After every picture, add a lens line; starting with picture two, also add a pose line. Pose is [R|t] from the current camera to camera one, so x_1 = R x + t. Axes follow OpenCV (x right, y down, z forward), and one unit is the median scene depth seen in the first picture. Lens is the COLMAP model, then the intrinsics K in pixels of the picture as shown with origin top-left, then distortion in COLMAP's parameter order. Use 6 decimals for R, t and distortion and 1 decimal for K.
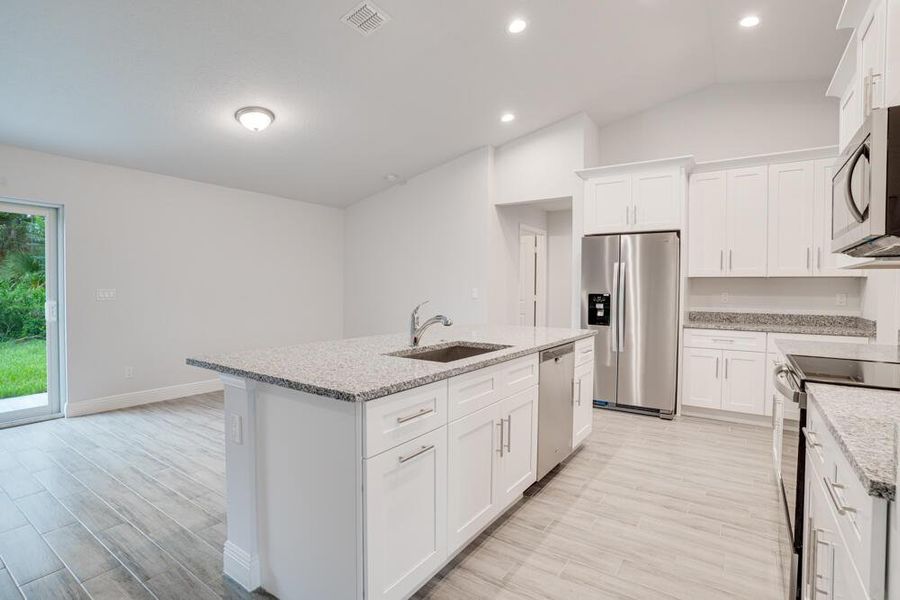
lens RADIAL K [[439.0, 0, 452.9], [0, 439.0, 296.3], [0, 0, 1]] dist [-0.061638, 0.020222]
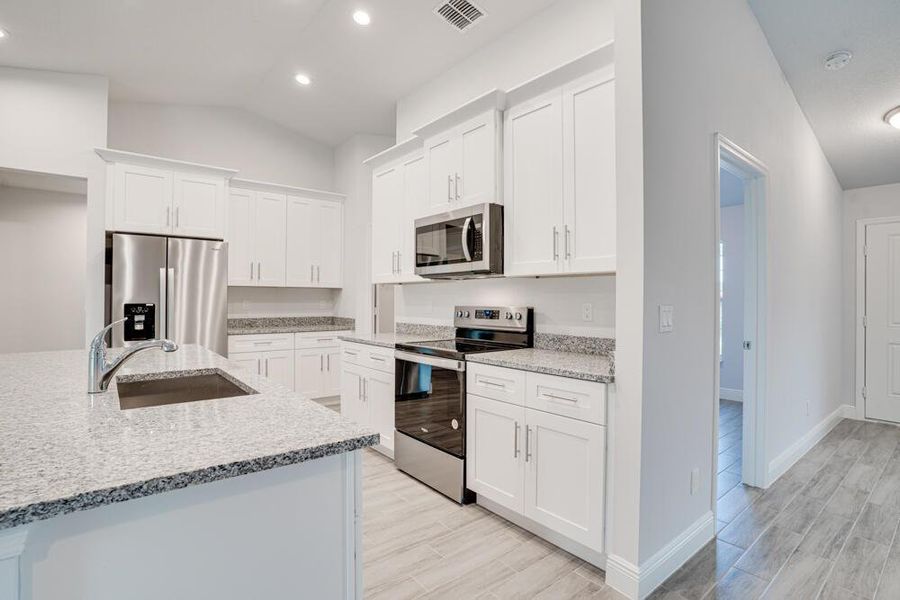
lens RADIAL K [[439.0, 0, 444.7], [0, 439.0, 296.3], [0, 0, 1]] dist [-0.061638, 0.020222]
pose [[0.294358, -0.002039, 0.955693, -0.295744], [0.016429, 0.999861, -0.002927, -0.007945], [-0.955554, 0.016563, 0.294350, 0.196934]]
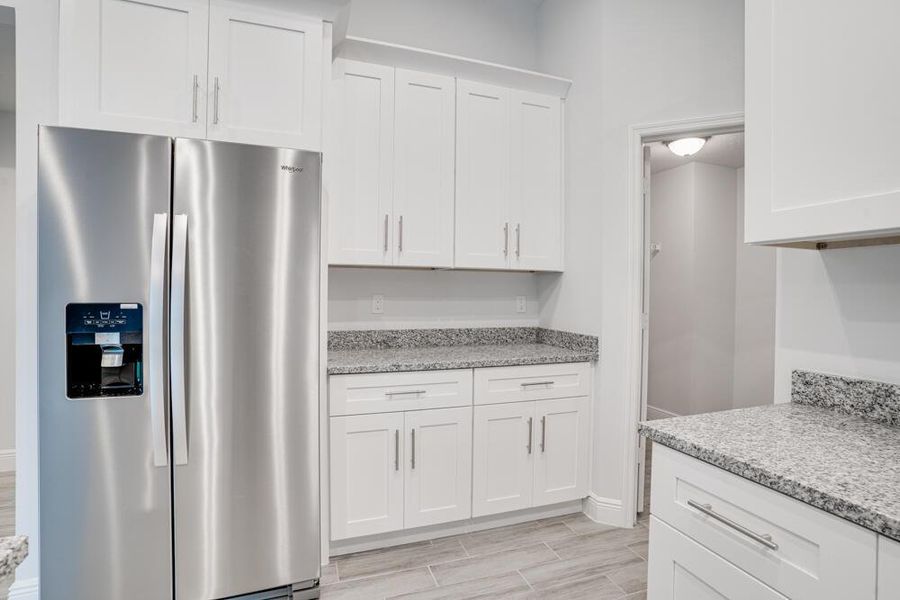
lens RADIAL K [[439.0, 0, 448.8], [0, 439.0, 295.5], [0, 0, 1]] dist [-0.061638, 0.020222]
pose [[0.596112, -0.009924, 0.802840, 0.240797], [0.010561, 0.999934, 0.004518, -0.010425], [-0.802832, 0.005786, 0.596177, 0.619070]]
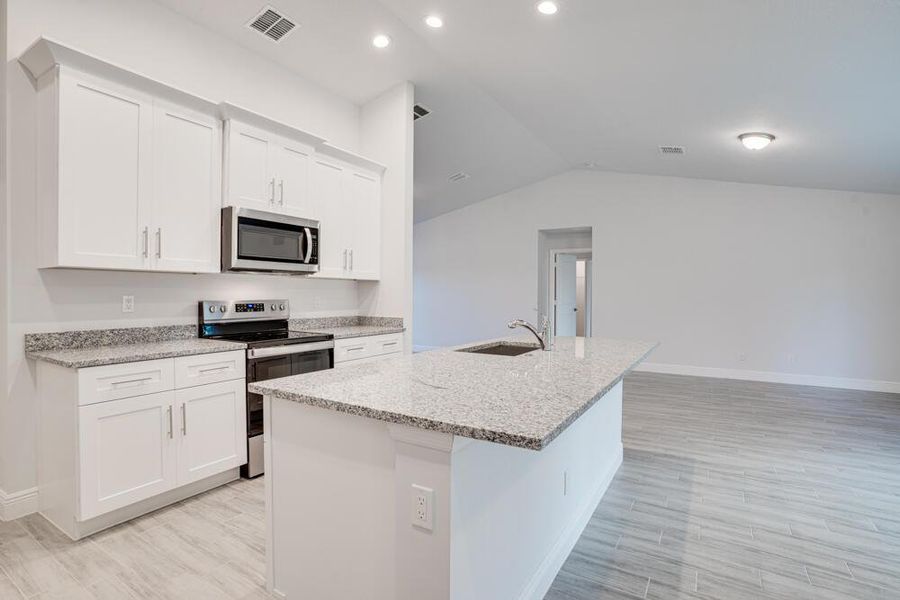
lens RADIAL K [[439.0, 0, 450.5], [0, 439.0, 296.5], [0, 0, 1]] dist [-0.061638, 0.020222]
pose [[-0.998569, -0.016333, -0.050919, 0.115530], [-0.017539, 0.999574, 0.023329, -0.023769], [0.050516, 0.024189, -0.998430, 1.173111]]
